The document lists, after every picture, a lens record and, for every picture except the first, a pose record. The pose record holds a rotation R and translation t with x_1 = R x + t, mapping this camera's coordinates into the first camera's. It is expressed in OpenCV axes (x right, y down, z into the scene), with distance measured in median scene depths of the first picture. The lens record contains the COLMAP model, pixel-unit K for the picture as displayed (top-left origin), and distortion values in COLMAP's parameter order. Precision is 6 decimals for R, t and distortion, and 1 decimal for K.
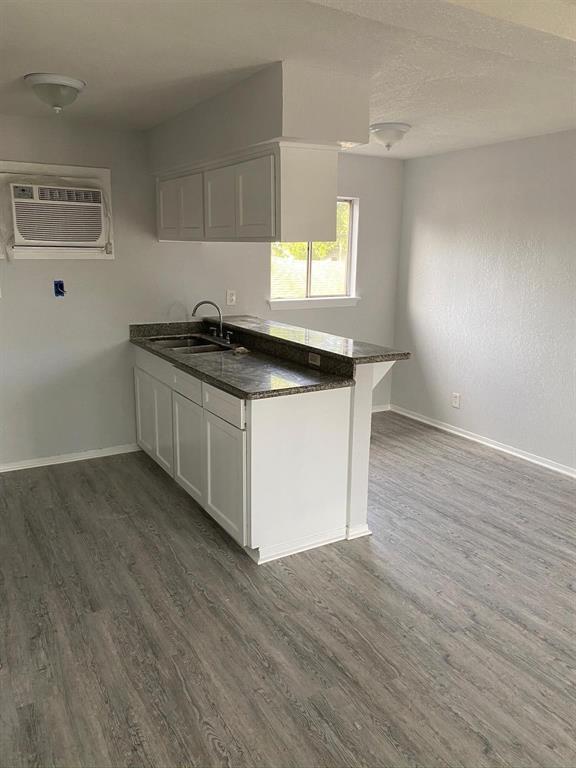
lens RADIAL K [[587.0, 0, 288.0], [0, 587.0, 384.0], [0, 0, 1]] dist [0.000350, 0.004989]
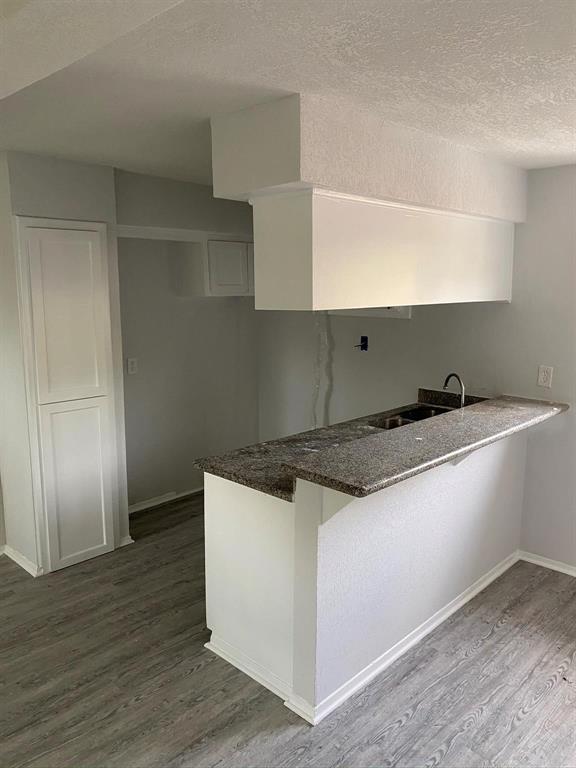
lens RADIAL K [[587.0, 0, 288.0], [0, 587.0, 384.0], [0, 0, 1]] dist [0.000350, 0.004989]
pose [[0.263872, 0.155229, -0.951985, 0.925640], [-0.213385, 0.971906, 0.099331, -0.255095], [0.940659, 0.176928, 0.289582, 0.874984]]
